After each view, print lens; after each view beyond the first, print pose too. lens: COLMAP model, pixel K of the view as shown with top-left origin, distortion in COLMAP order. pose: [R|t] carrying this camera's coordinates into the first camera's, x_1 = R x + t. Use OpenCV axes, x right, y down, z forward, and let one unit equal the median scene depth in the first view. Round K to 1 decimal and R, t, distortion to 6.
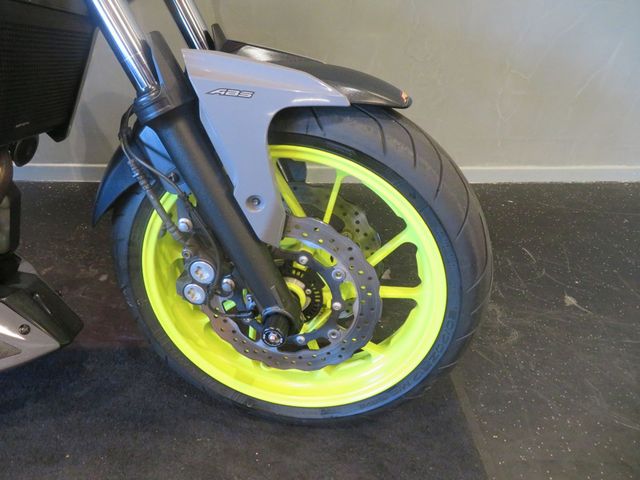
lens RADIAL K [[458.4, 0, 317.9], [0, 458.4, 240.8], [0, 0, 1]] dist [-0.011954, 0.009984]
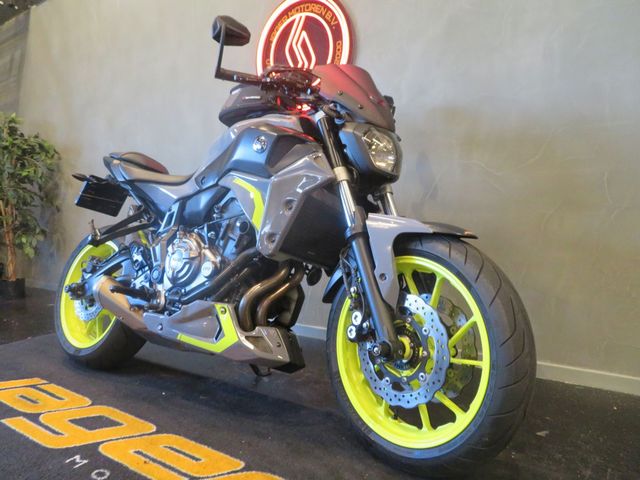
lens RADIAL K [[458.4, 0, 316.6], [0, 458.4, 237.9], [0, 0, 1]] dist [-0.011954, 0.009984]
pose [[0.772097, -0.026712, -0.634943, 0.769952], [-0.346804, 0.819520, -0.456195, 0.664847], [0.532534, 0.572428, 0.623485, -0.428558]]
